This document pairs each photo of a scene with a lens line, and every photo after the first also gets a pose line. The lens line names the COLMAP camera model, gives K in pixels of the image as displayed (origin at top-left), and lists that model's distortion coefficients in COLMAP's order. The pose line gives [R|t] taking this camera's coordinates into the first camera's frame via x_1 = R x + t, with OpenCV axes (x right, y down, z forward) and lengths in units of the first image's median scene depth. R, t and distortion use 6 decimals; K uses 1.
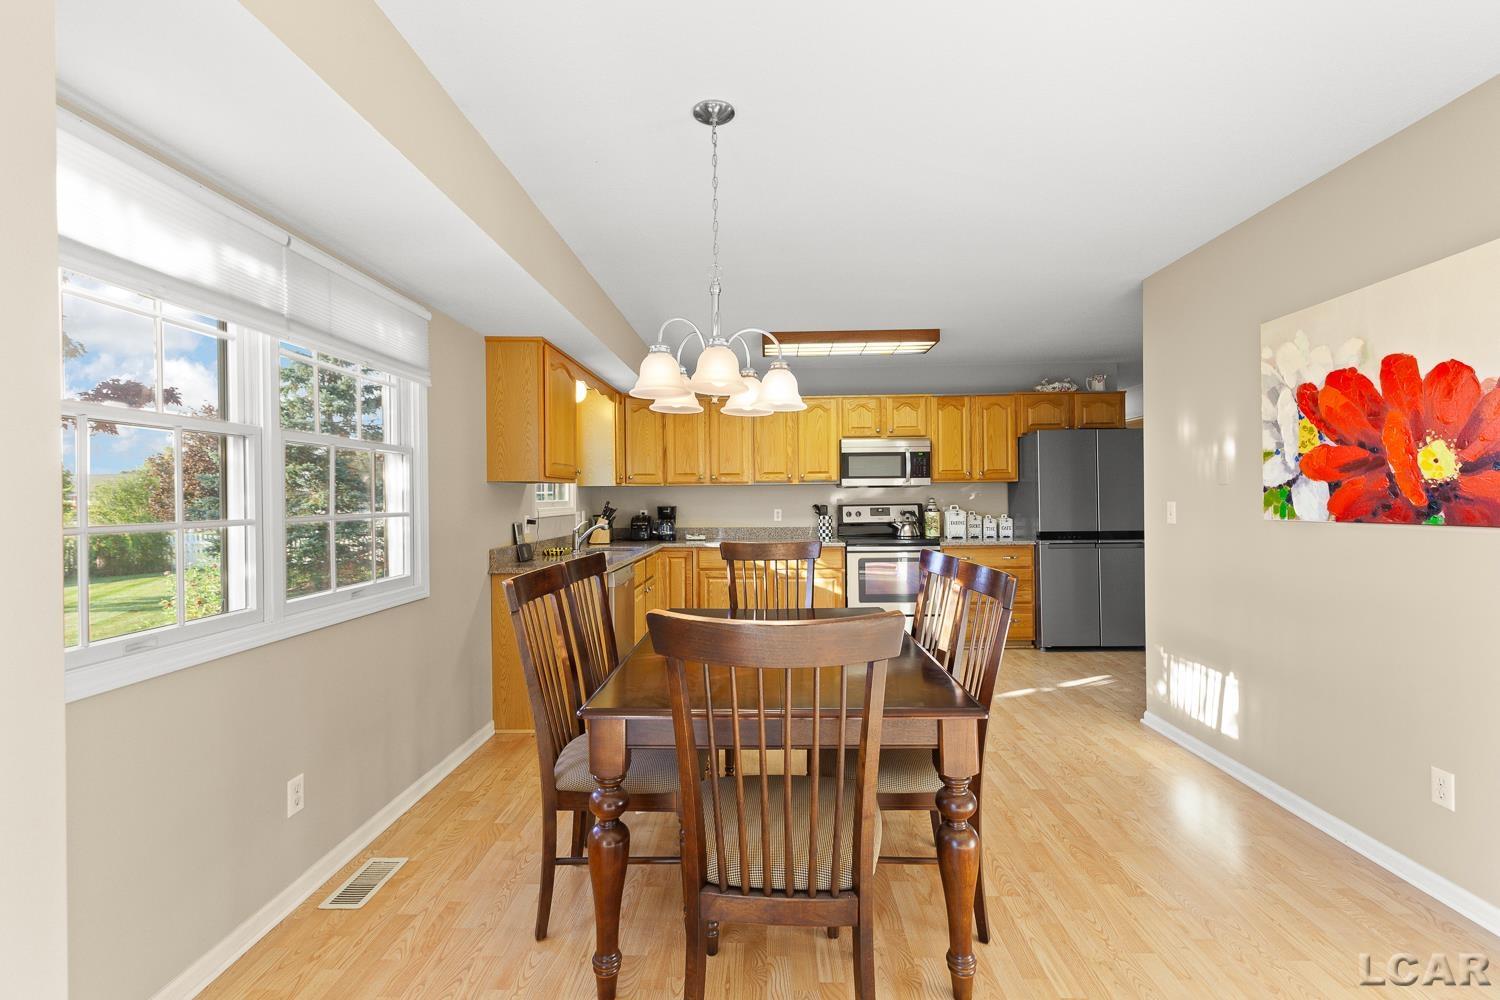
lens RADIAL K [[670.2, 0, 745.9], [0, 670.2, 498.1], [0, 0, 1]] dist [0.000971, -0.000059]
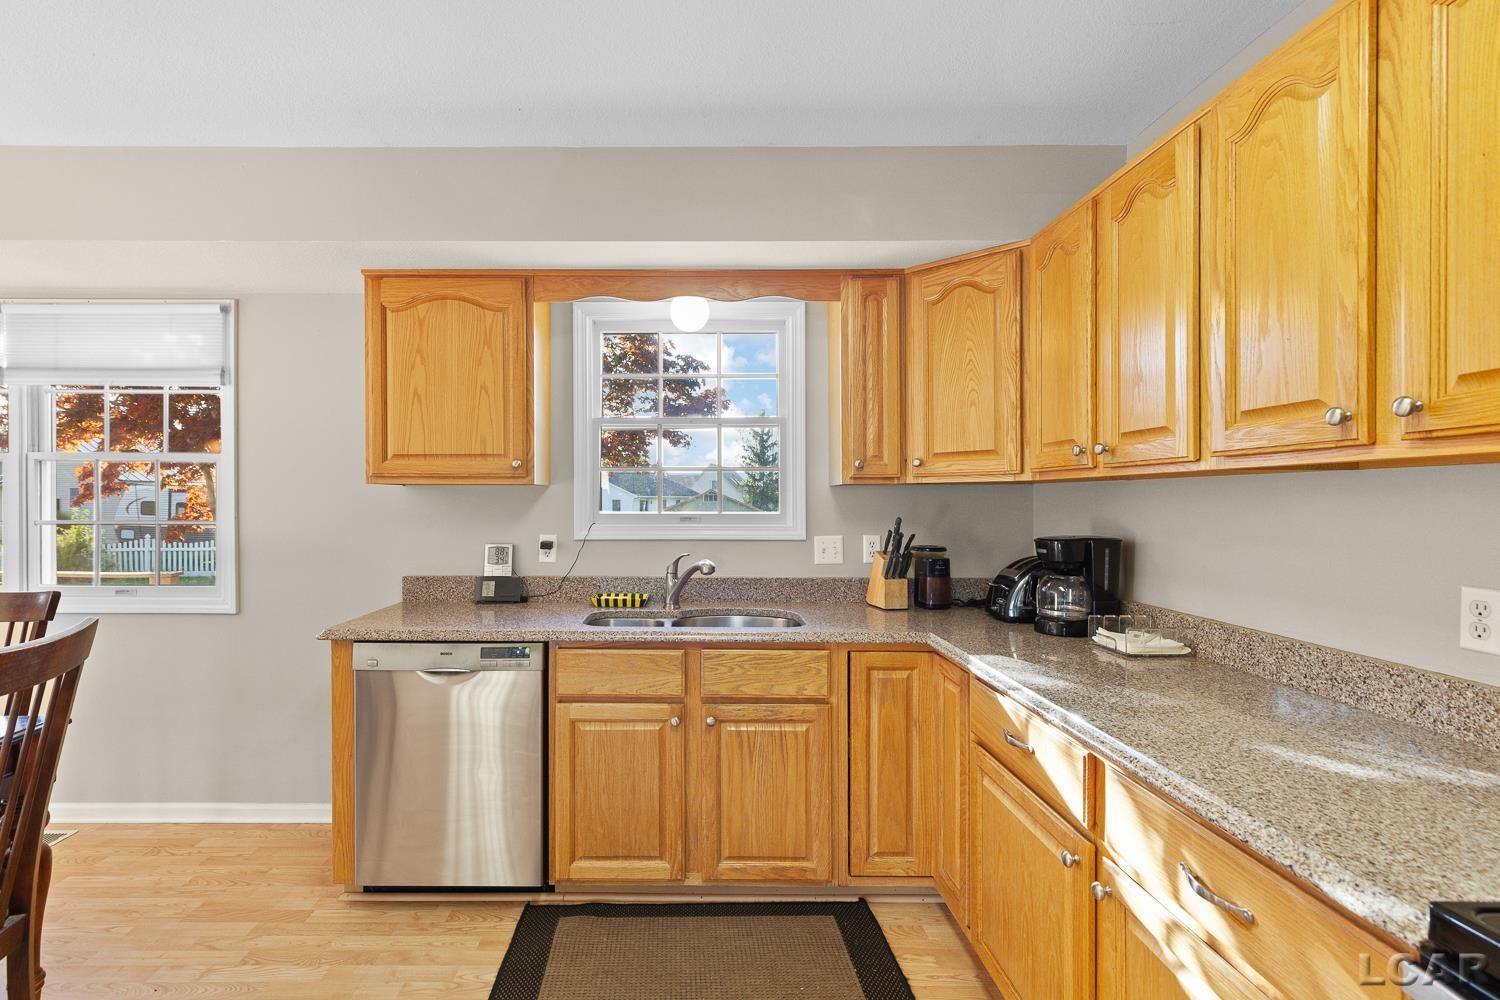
lens RADIAL K [[698.2, 0, 691.3], [0, 698.2, 500.6], [0, 0, 1]] dist [0.002038, -0.000096]
pose [[0.023653, 0.009217, -0.999678, 0.269535], [-0.004342, 0.999949, 0.009117, -0.010864], [0.999711, 0.004125, 0.023692, 0.860497]]
